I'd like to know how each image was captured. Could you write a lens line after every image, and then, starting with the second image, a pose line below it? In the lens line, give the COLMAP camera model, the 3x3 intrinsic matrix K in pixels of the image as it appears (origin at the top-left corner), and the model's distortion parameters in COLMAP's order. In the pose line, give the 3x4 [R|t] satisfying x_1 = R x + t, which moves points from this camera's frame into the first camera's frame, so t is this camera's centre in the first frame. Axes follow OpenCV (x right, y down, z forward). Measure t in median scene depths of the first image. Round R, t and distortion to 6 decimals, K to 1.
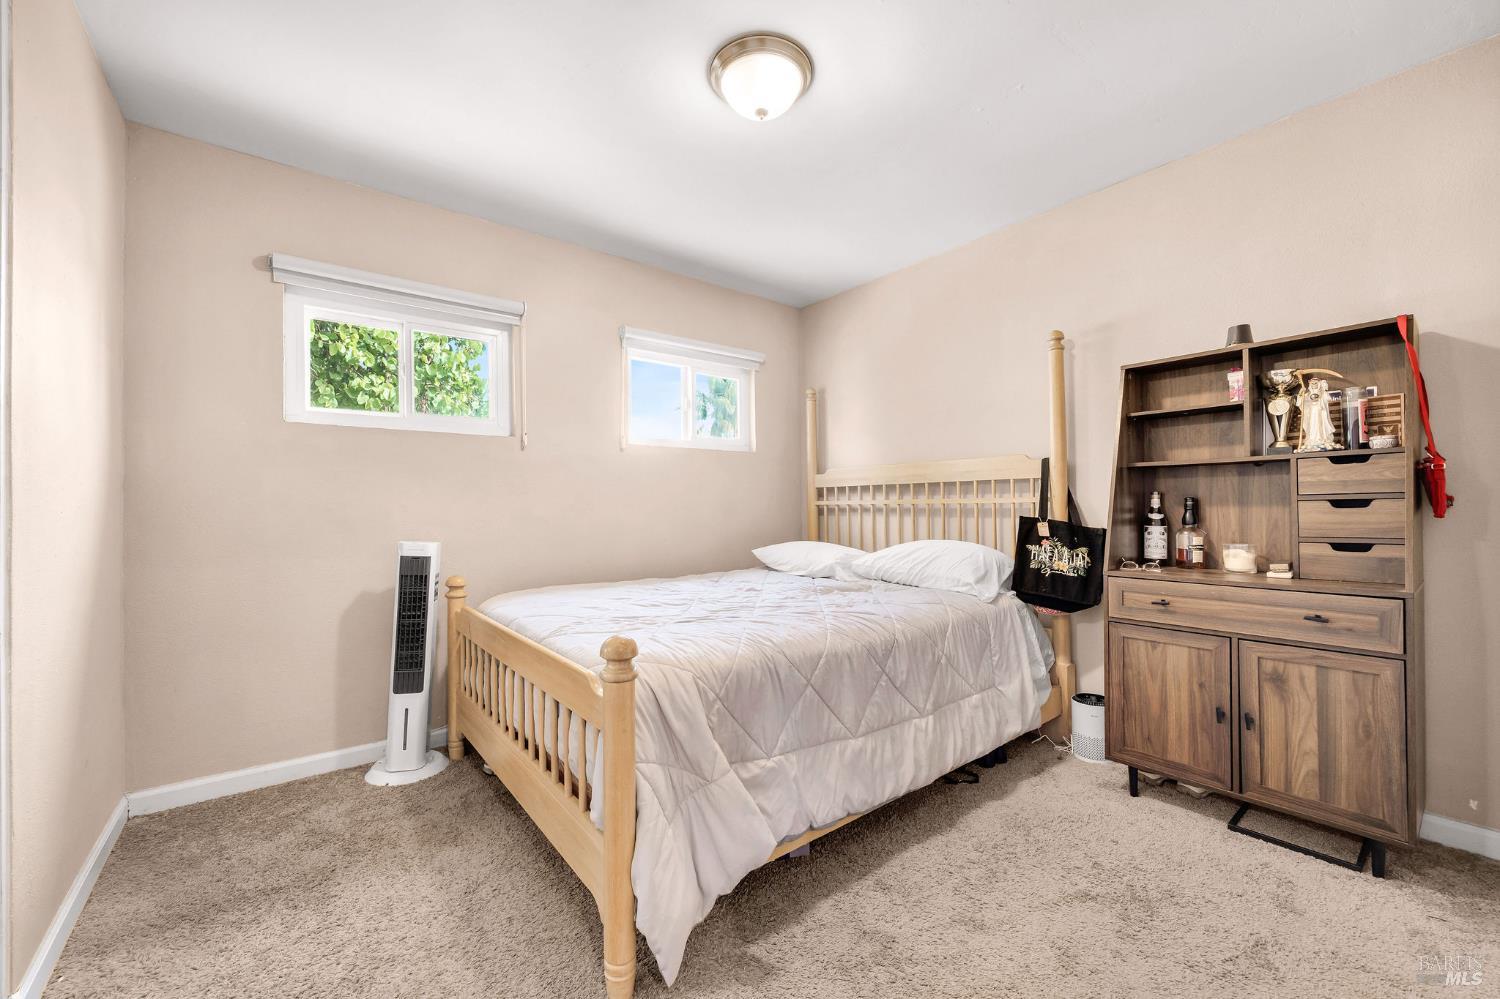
lens RADIAL K [[596.0, 0, 740.2], [0, 596.0, 498.7], [0, 0, 1]] dist [0.005127, 0.000280]
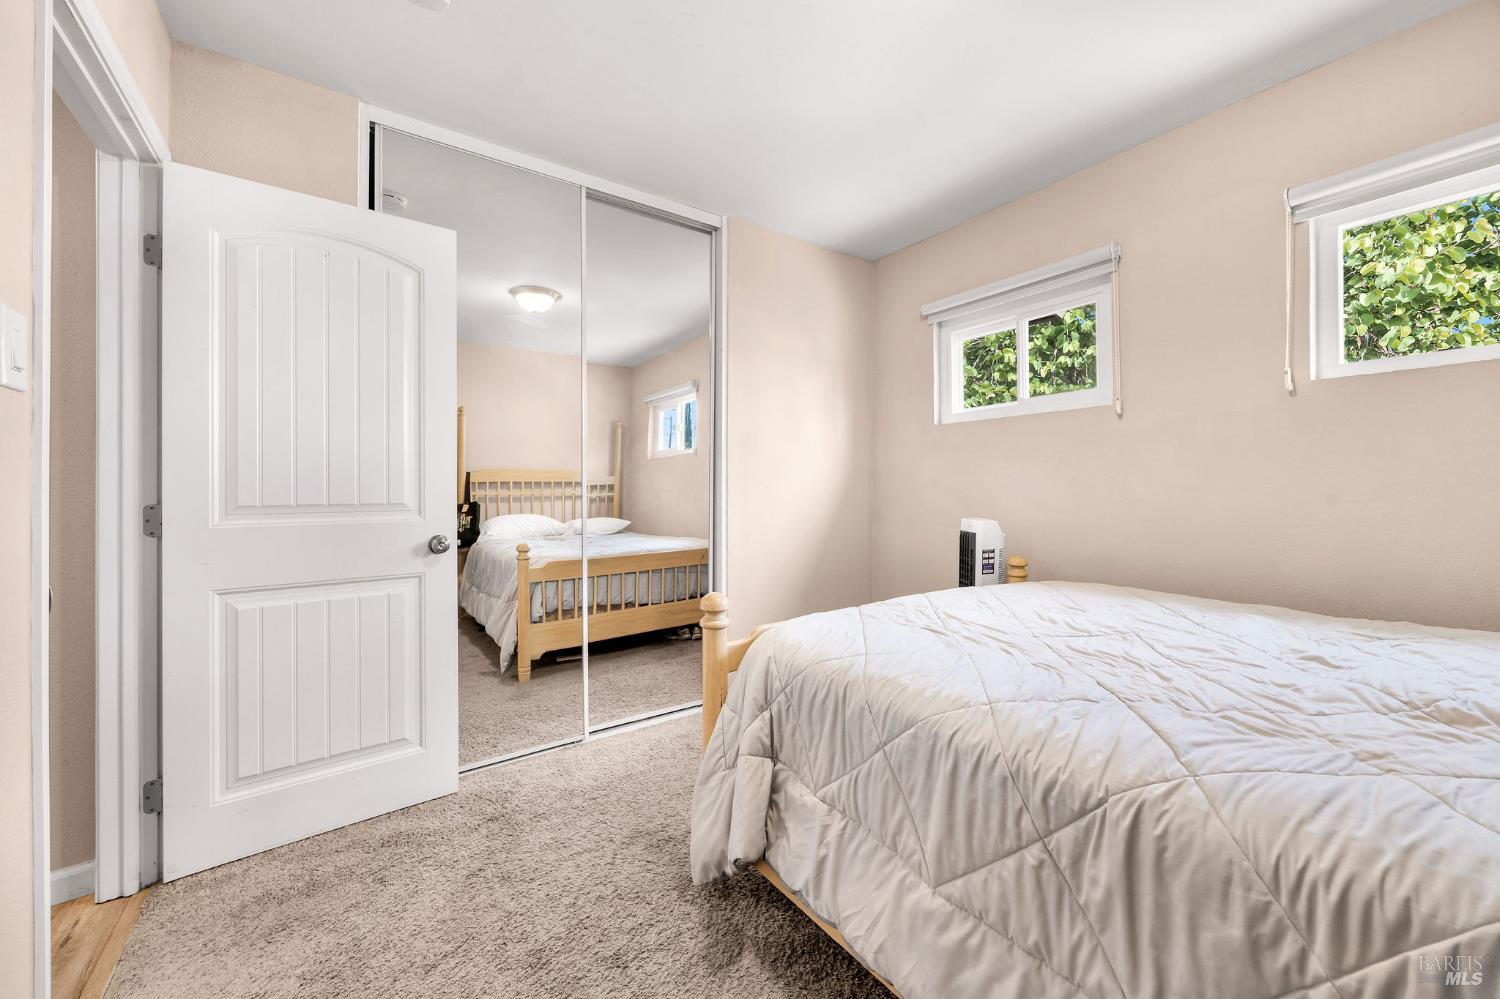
lens RADIAL K [[563.7, 0, 747.4], [0, 563.7, 495.1], [0, 0, 1]] dist [0.006100, -0.000134]
pose [[-0.029883, 0.014002, -0.999455, 0.540126], [0.019716, 0.999716, 0.013416, 0.004295], [0.999359, -0.019304, -0.030151, 0.613074]]
